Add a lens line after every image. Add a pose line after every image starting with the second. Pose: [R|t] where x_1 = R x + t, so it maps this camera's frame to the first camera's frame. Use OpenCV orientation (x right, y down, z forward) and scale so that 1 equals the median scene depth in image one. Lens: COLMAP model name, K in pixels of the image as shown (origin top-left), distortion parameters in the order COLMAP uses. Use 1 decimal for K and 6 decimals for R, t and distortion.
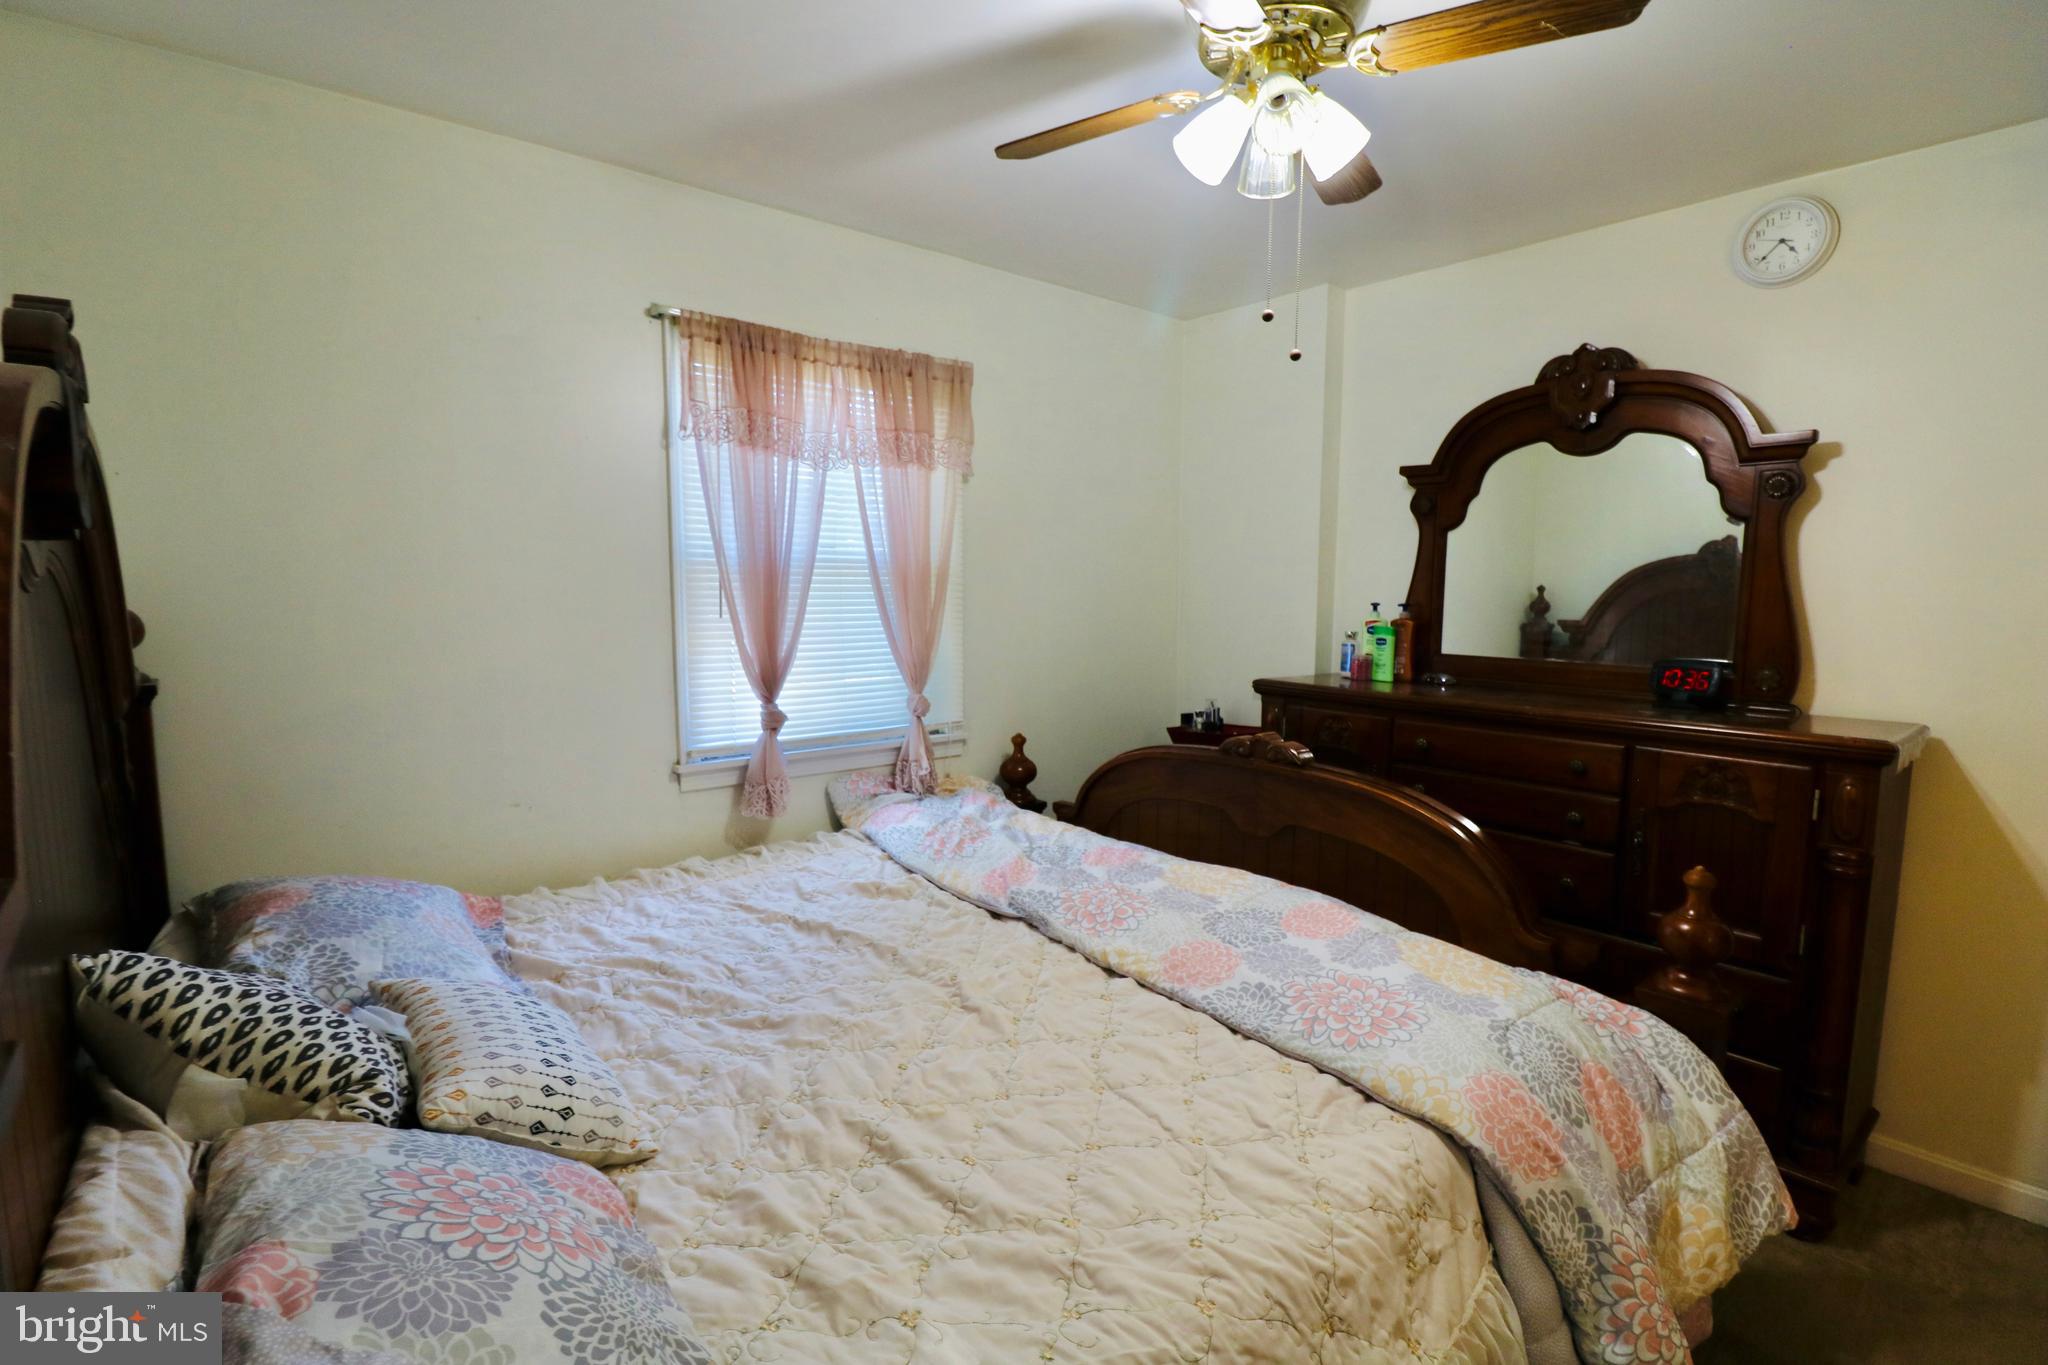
lens RADIAL K [[958.2, 0, 1044.6], [0, 958.2, 687.7], [0, 0, 1]] dist [0.004133, -0.014793]
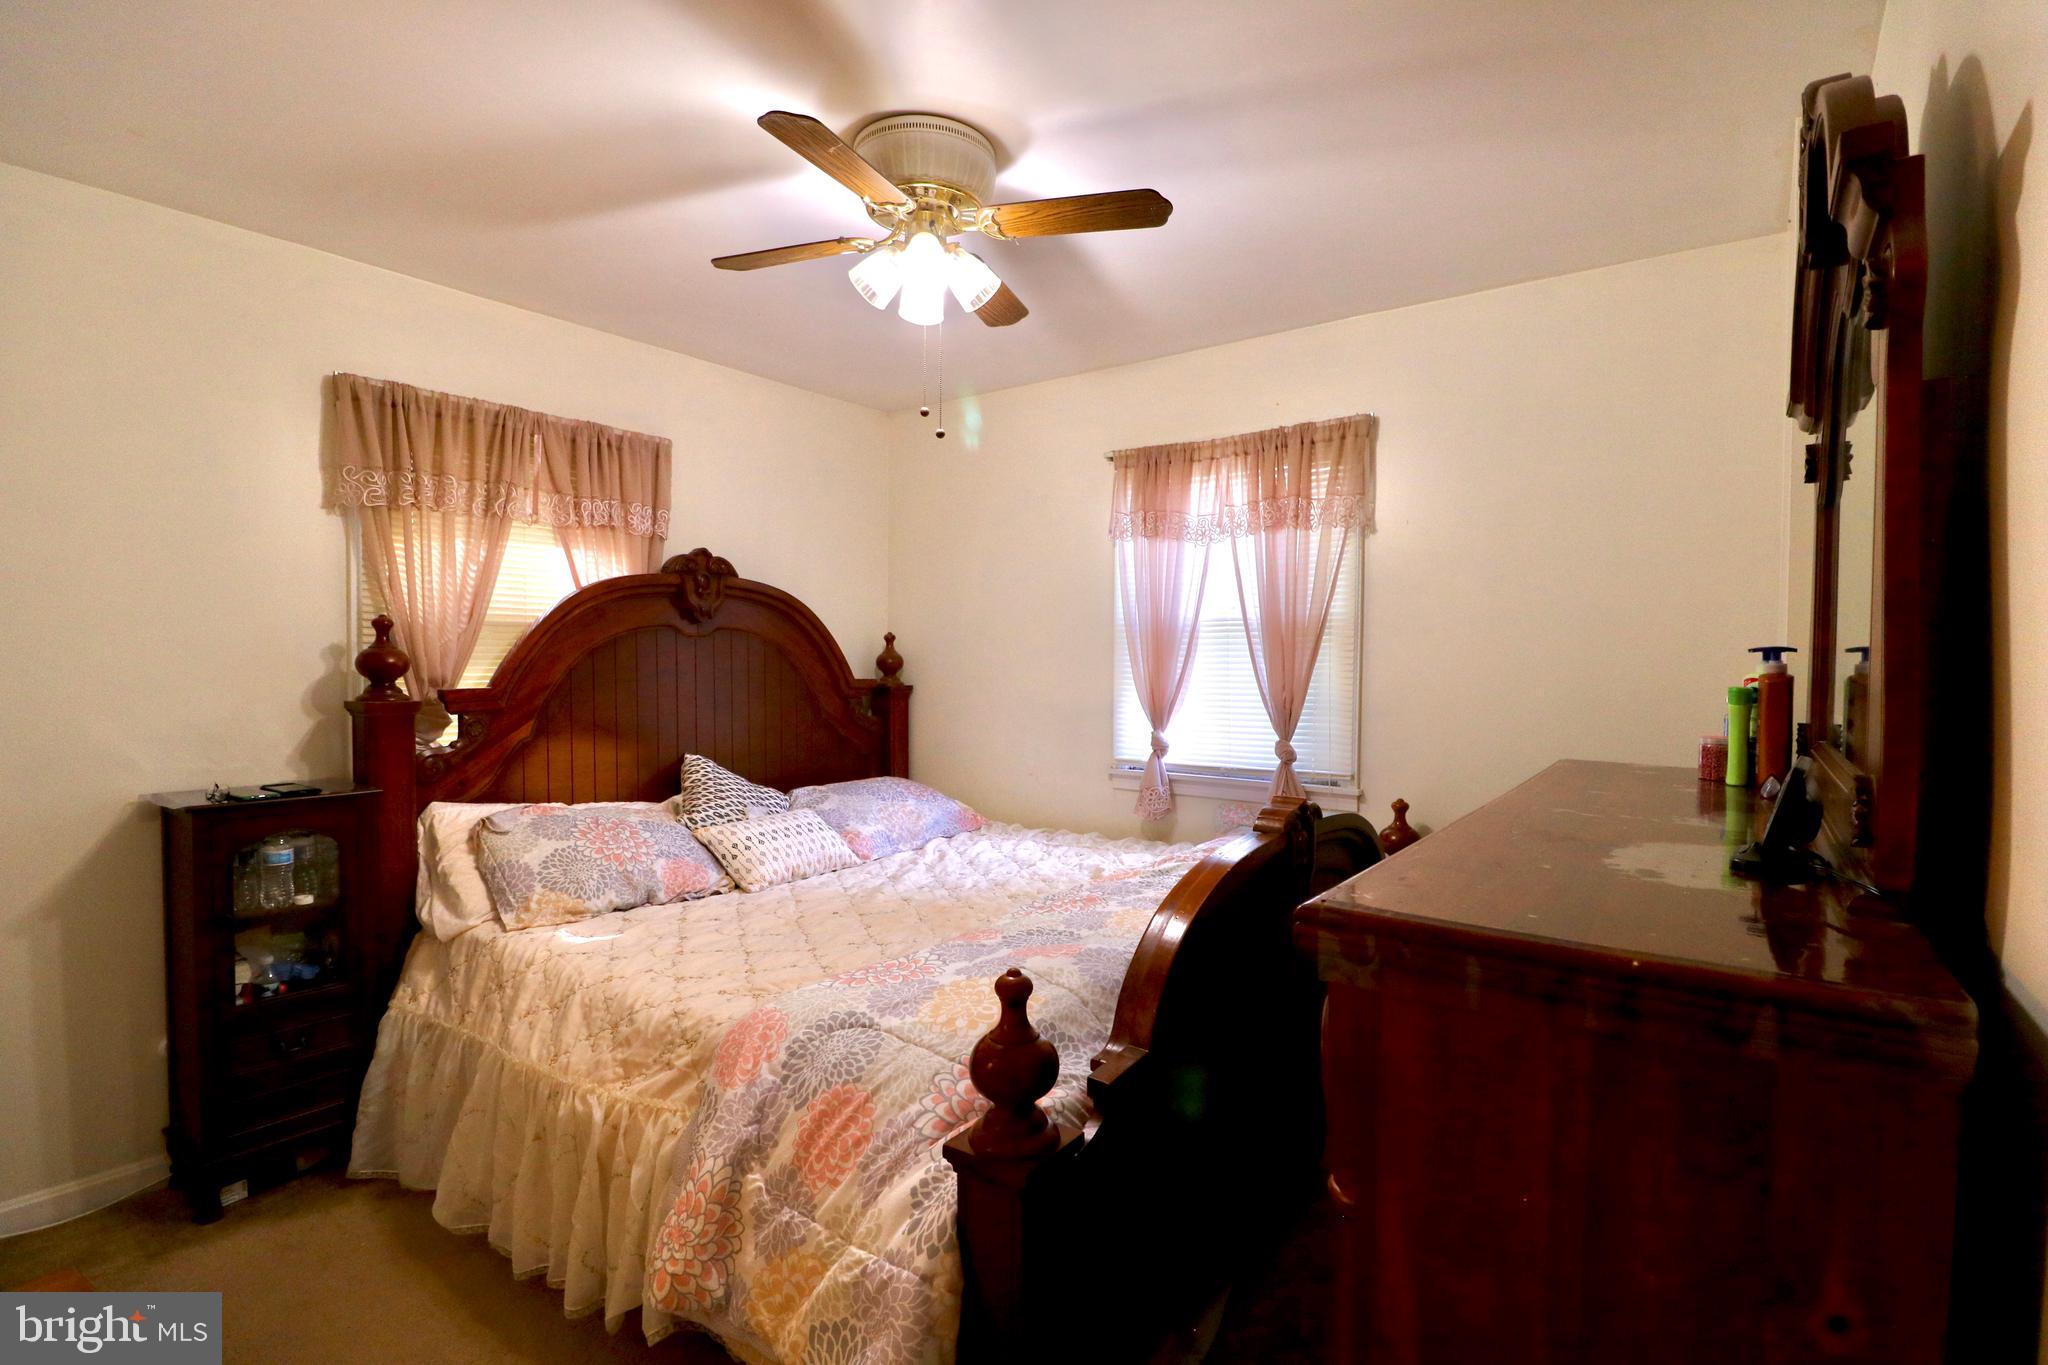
lens RADIAL K [[958.2, 0, 1044.6], [0, 958.2, 687.7], [0, 0, 1]] dist [0.004133, -0.014793]
pose [[0.228376, 0.018209, -0.973403, 0.946958], [-0.107805, 0.994150, -0.006696, -0.017614], [0.967586, 0.106467, 0.229003, 0.556573]]
